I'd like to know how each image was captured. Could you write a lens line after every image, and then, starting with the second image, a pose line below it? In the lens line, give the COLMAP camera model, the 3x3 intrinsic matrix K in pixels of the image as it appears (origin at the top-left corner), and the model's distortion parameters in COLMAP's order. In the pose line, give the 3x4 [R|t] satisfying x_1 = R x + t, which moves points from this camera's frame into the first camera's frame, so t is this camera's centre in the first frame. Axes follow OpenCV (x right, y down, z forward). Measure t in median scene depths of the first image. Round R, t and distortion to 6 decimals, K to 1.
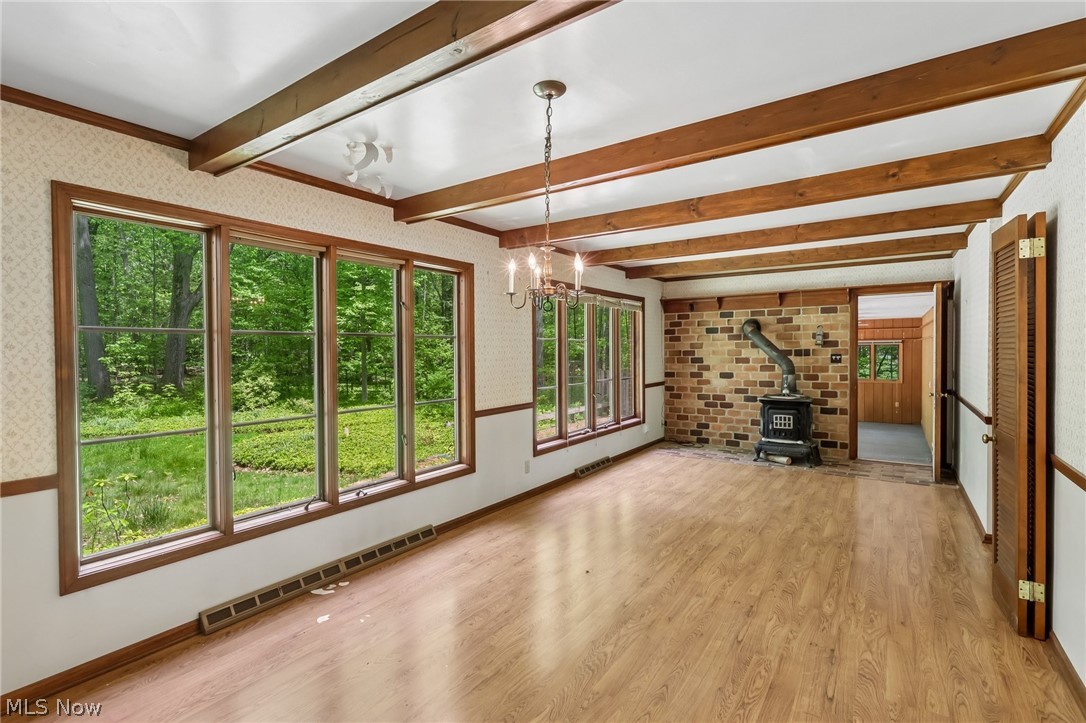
lens RADIAL K [[498.1, 0, 546.6], [0, 498.1, 362.6], [0, 0, 1]] dist [-0.005844, 0.001815]
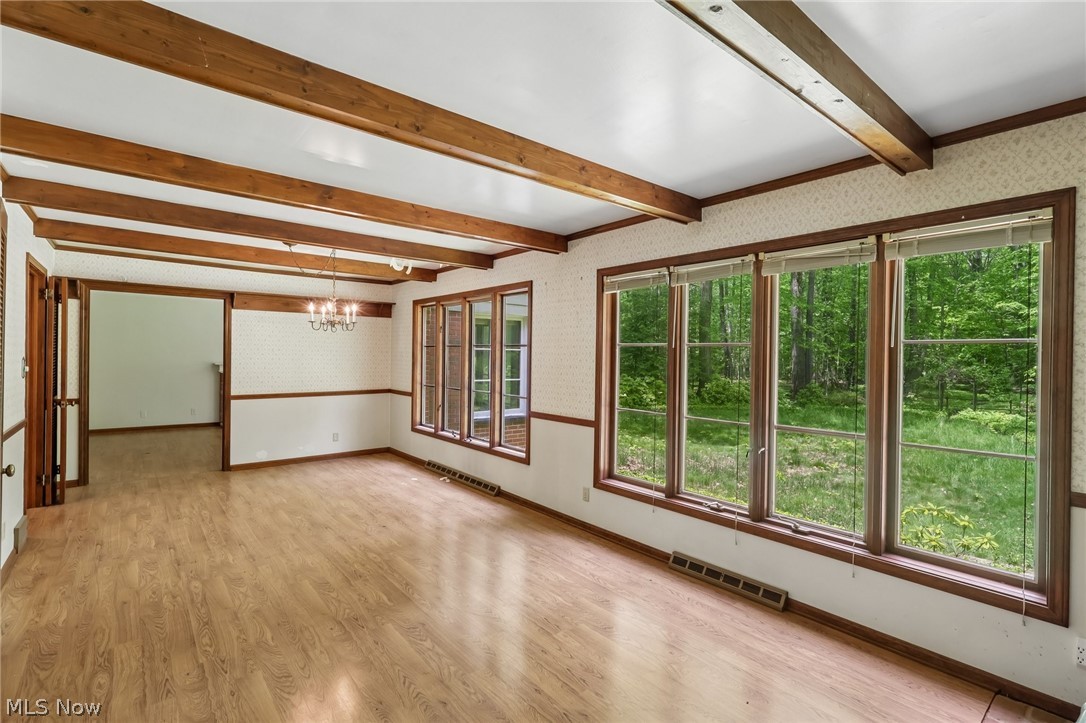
lens RADIAL K [[498.1, 0, 546.1], [0, 498.1, 355.9], [0, 0, 1]] dist [-0.005844, 0.001815]
pose [[-0.263028, 0.003524, -0.964782, 1.128970], [-0.039388, 0.999120, 0.014388, -0.055075], [0.963984, 0.041785, -0.262658, 1.597558]]
